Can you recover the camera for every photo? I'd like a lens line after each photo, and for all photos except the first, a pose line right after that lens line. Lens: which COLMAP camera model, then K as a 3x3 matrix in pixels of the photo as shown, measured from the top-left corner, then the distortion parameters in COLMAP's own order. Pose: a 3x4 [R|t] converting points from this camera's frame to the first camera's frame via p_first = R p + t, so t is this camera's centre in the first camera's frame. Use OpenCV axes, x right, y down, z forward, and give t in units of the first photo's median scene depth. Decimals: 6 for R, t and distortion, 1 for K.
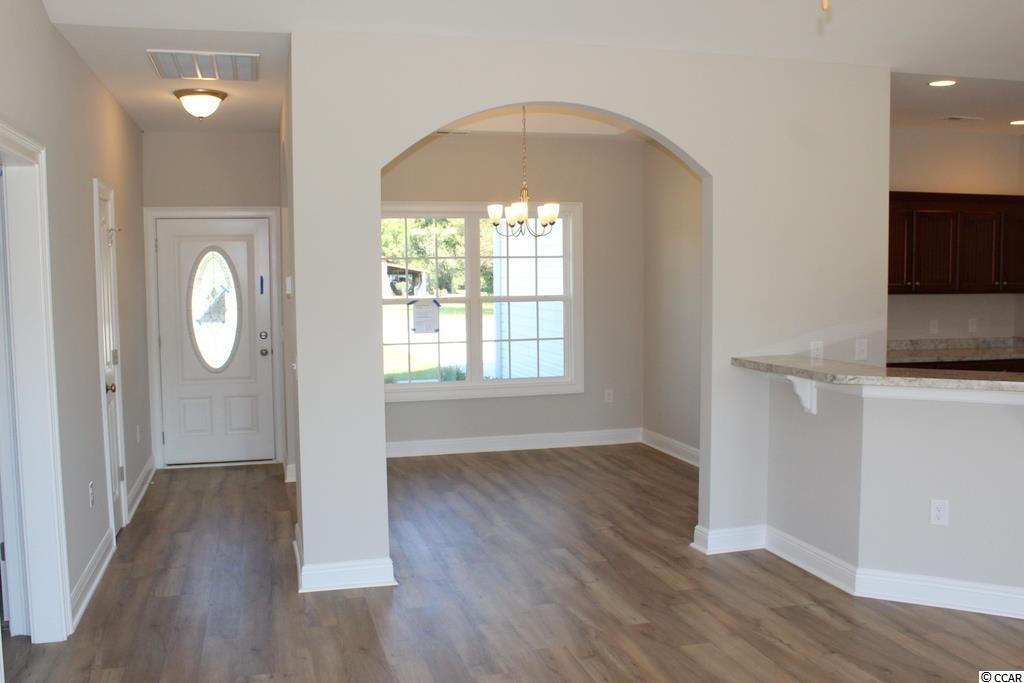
lens RADIAL K [[940.1, 0, 507.4], [0, 940.1, 344.9], [0, 0, 1]] dist [-0.159607, 0.201735]
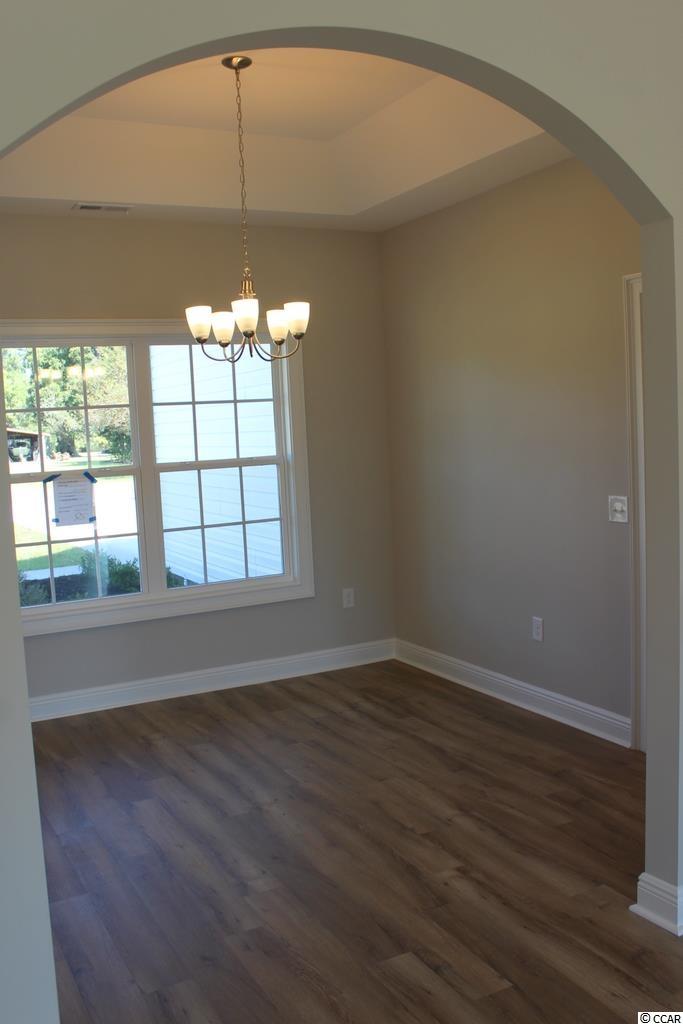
lens RADIAL K [[940.1, 0, 341.5], [0, 940.1, 512.0], [0, 0, 1]] dist [-0.159607, 0.201735]
pose [[0.974438, -0.054586, 0.217923, -0.047098], [0.051969, 0.998491, 0.017726, -0.022836], [-0.218562, -0.005948, 0.975805, 0.337069]]
